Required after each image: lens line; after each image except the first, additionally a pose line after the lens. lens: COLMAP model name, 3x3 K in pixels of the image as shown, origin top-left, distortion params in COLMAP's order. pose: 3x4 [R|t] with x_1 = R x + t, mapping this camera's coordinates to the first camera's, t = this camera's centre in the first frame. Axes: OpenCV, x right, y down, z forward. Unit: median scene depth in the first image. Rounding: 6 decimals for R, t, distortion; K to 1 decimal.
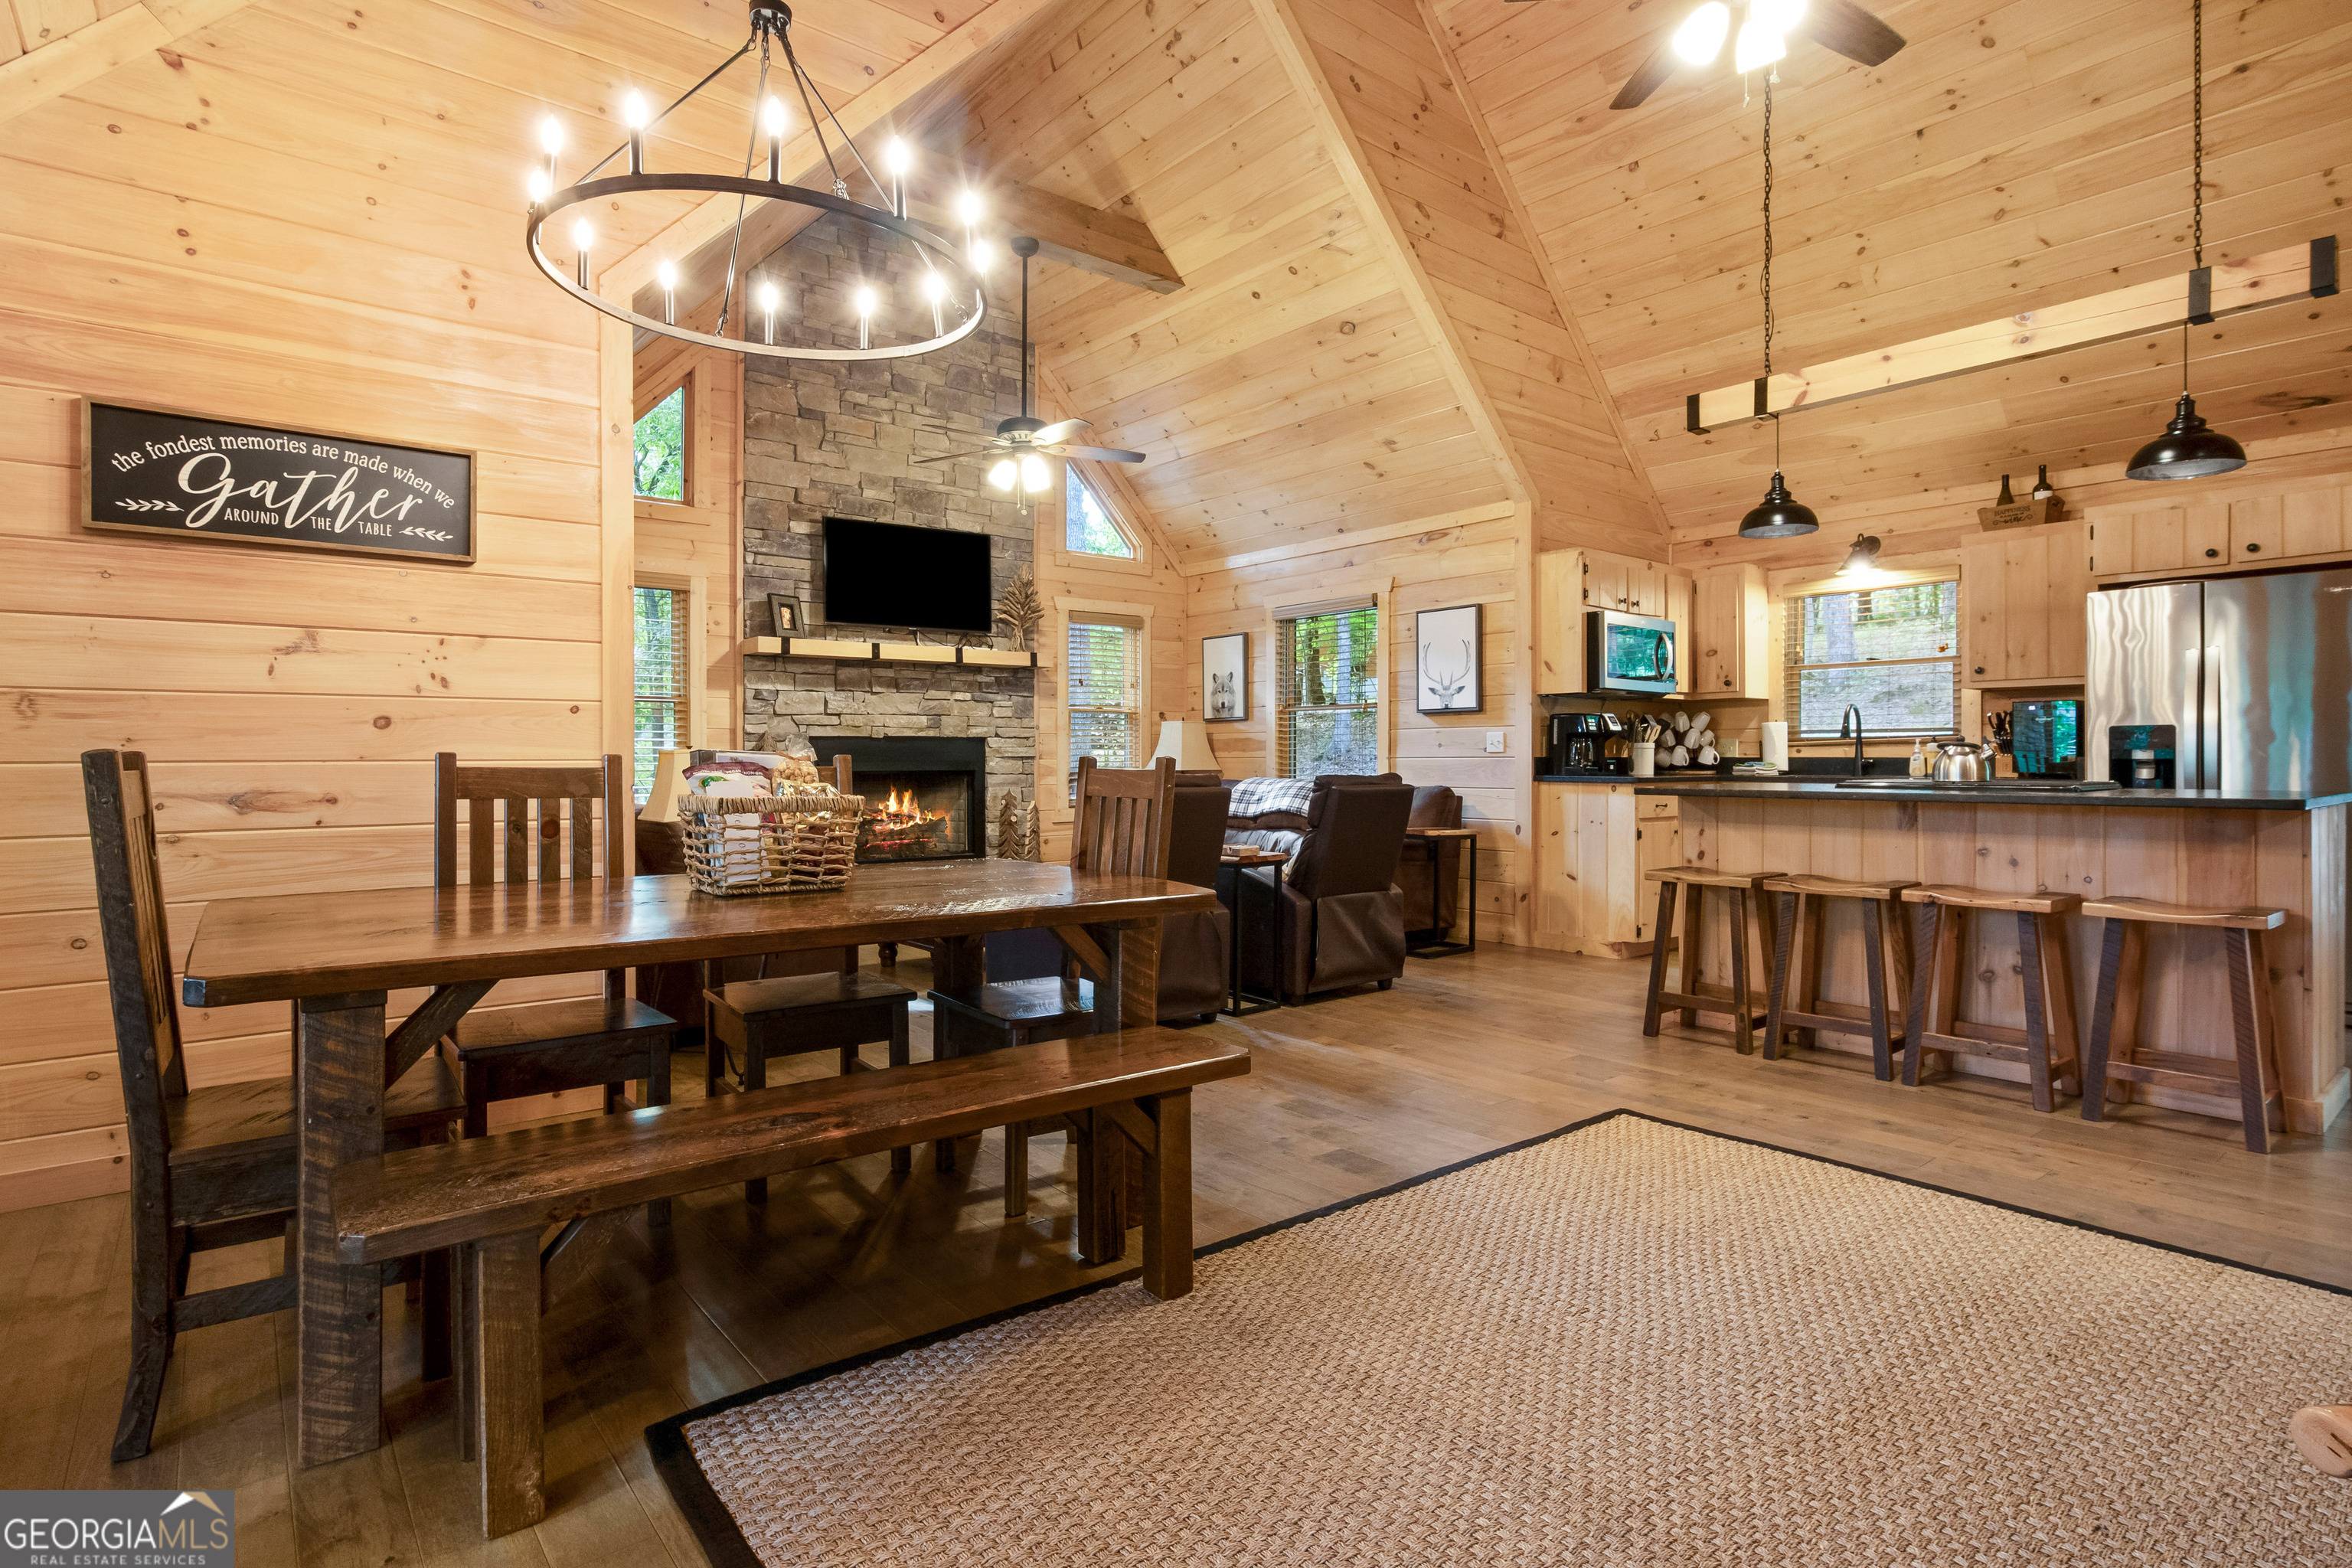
lens RADIAL K [[1187.7, 0, 1211.0], [0, 1187.7, 768.9], [0, 0, 1]] dist [-0.019874, 0.006344]
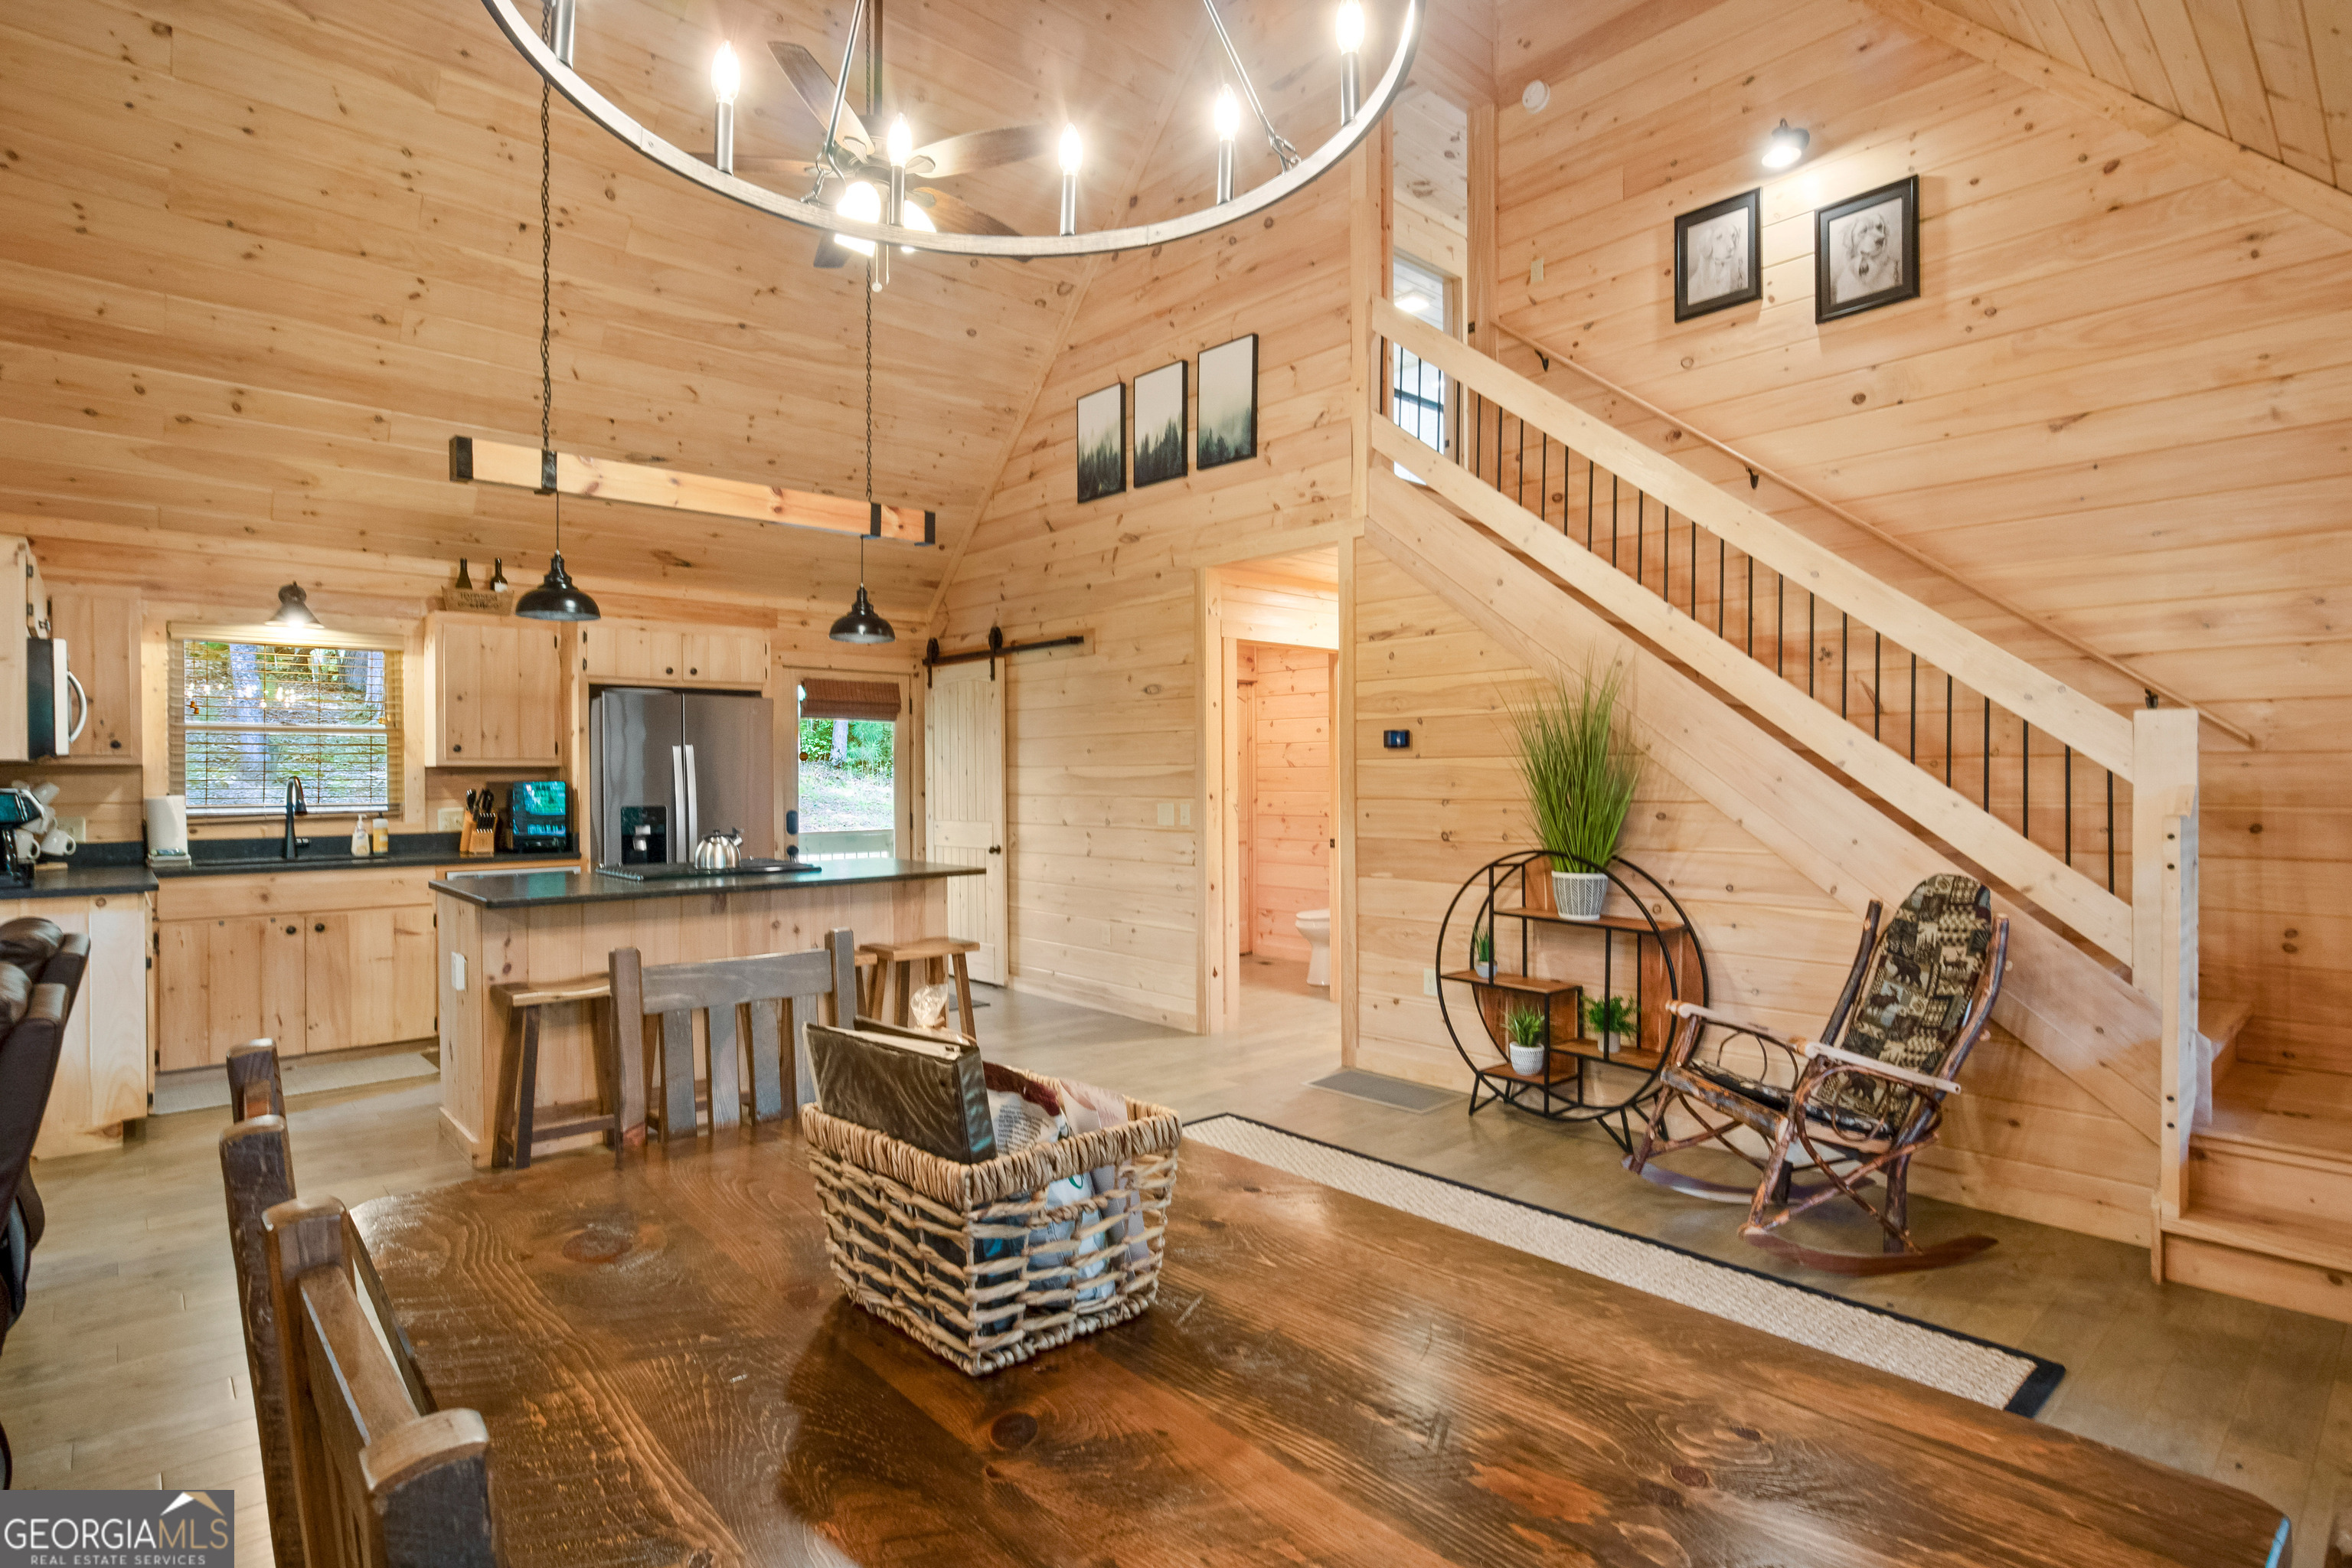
lens RADIAL K [[1176.8, 0, 1146.6], [0, 1176.8, 783.5], [0, 0, 1]] dist [-0.000647, 0.002192]
pose [[-0.035155, -0.005736, 0.999365, -0.359260], [0.012205, 0.999906, 0.006169, -0.048927], [-0.999307, 0.012414, -0.035082, 0.414463]]
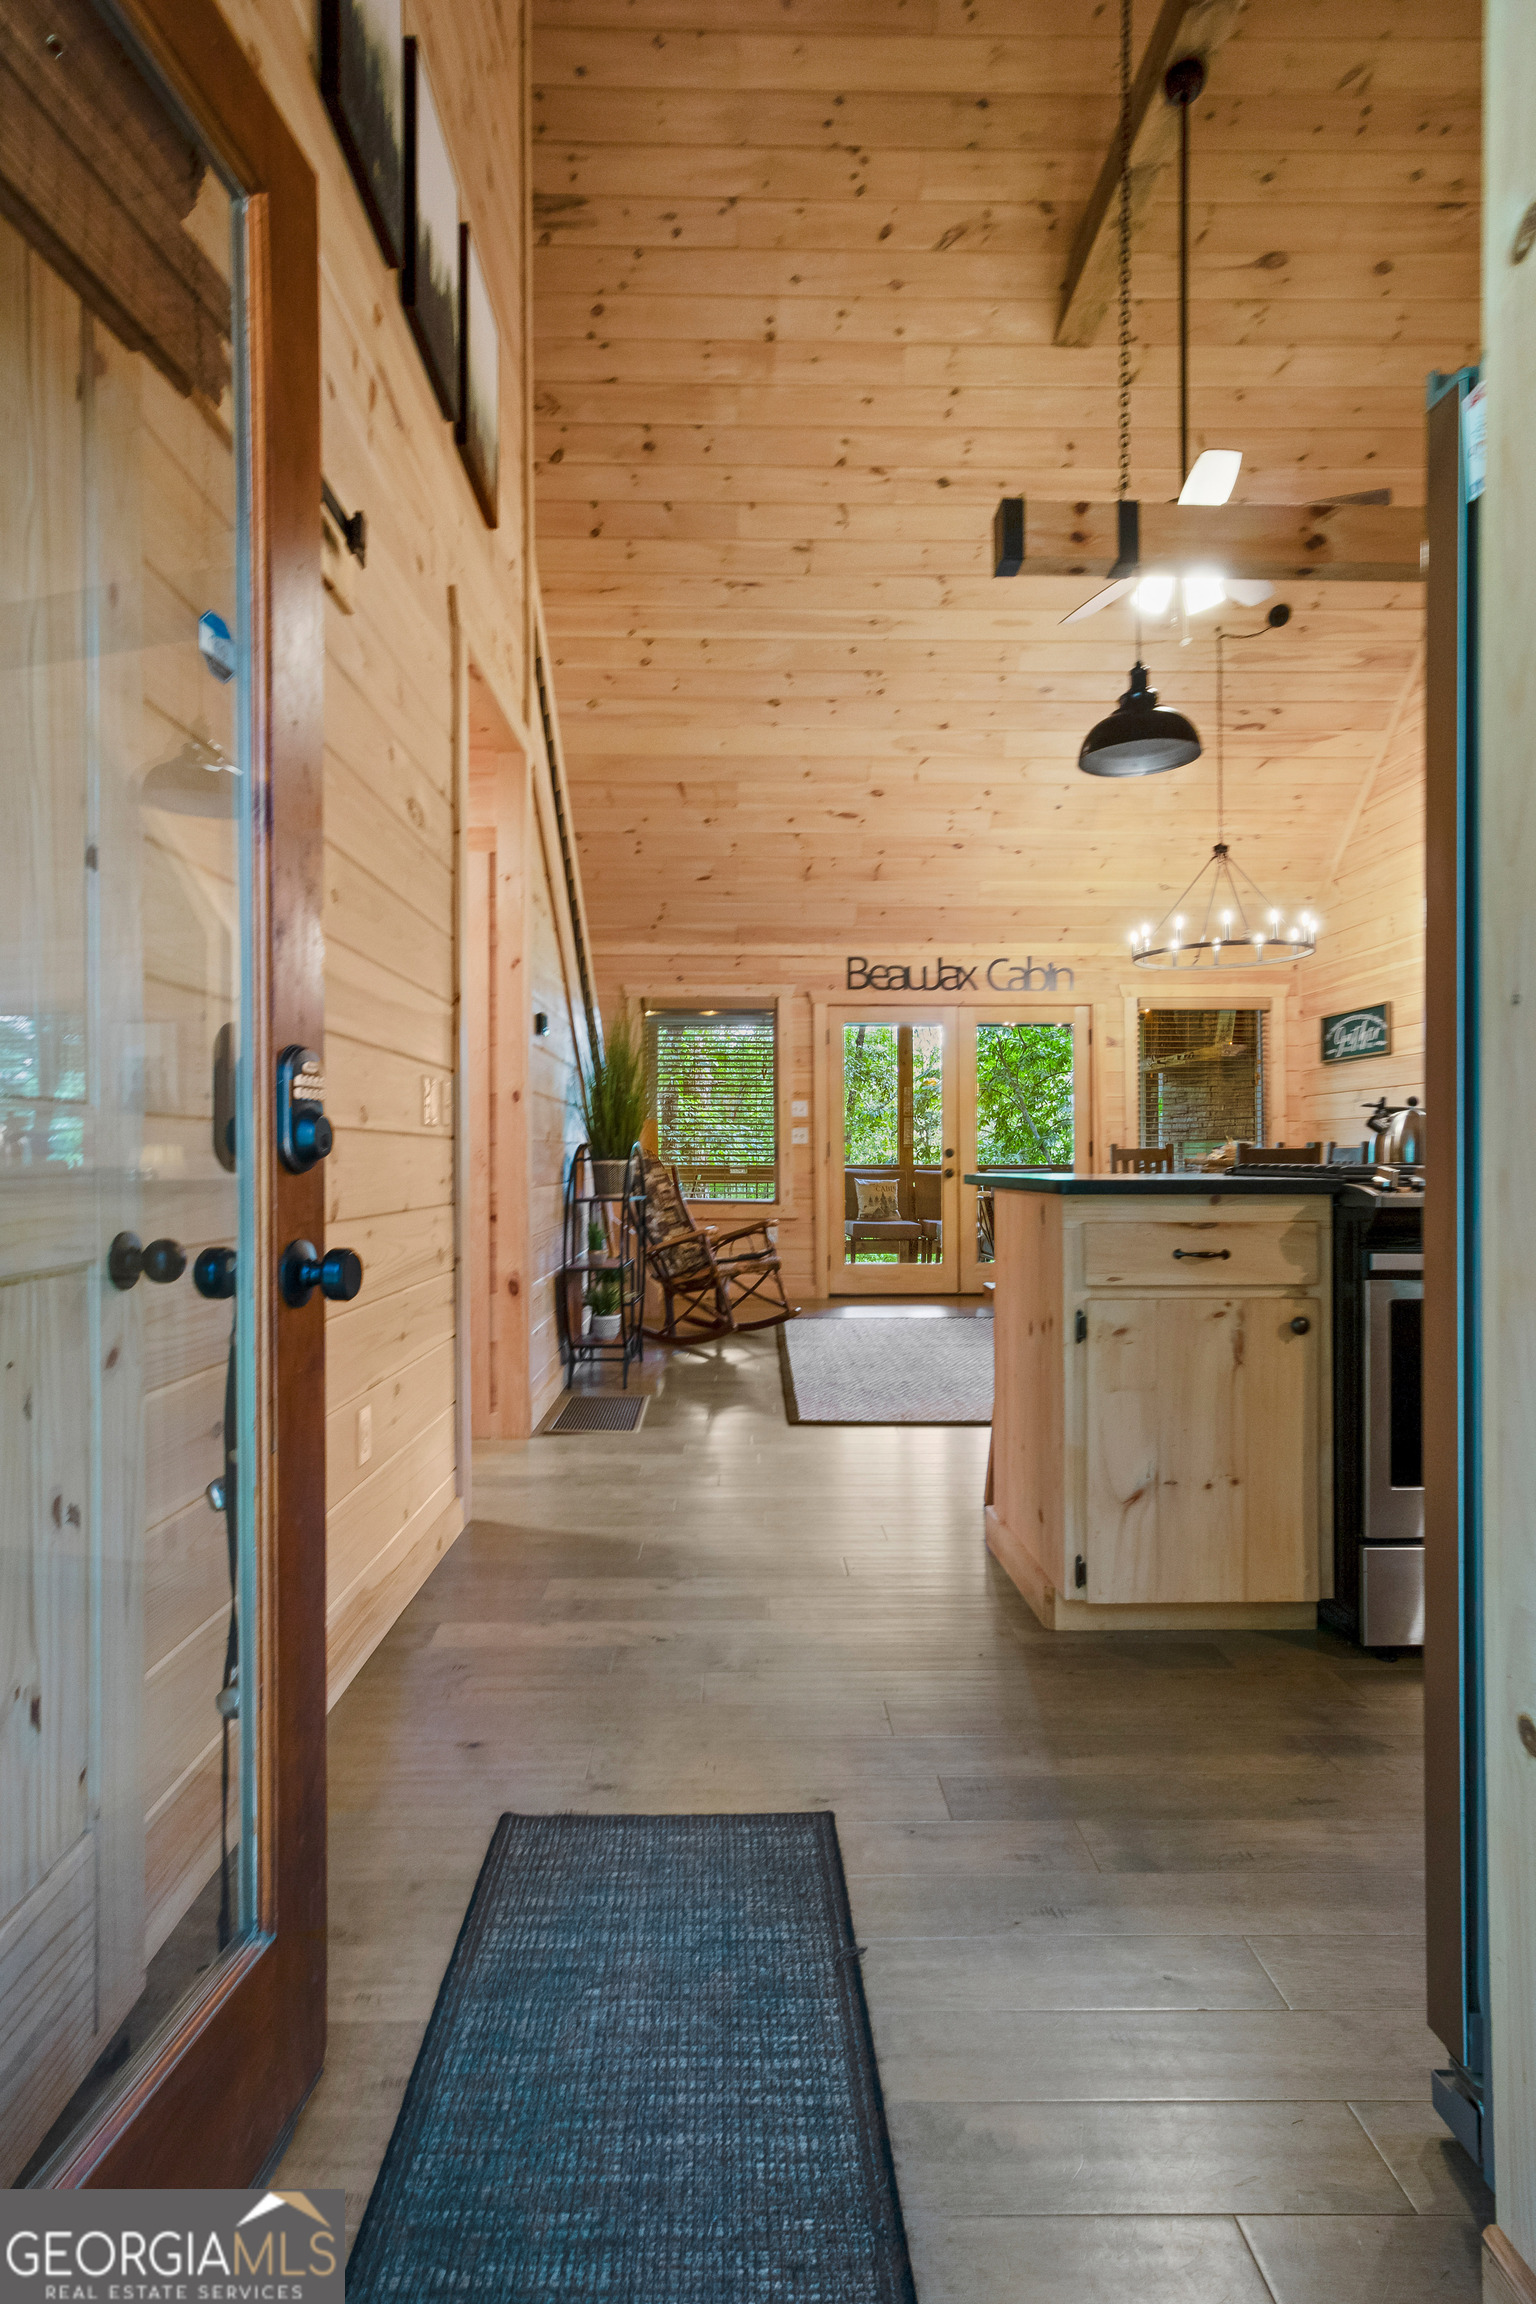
lens RADIAL K [[1163.5, 0, 758.3], [0, 1163.5, 1145.1], [0, 0, 1]] dist [-0.019874, 0.006344]
pose [[-0.620182, -0.006739, -0.784429, 0.935385], [-0.004643, 0.999977, -0.004921, 0.004867], [0.784444, 0.000590, -0.620199, 0.755209]]
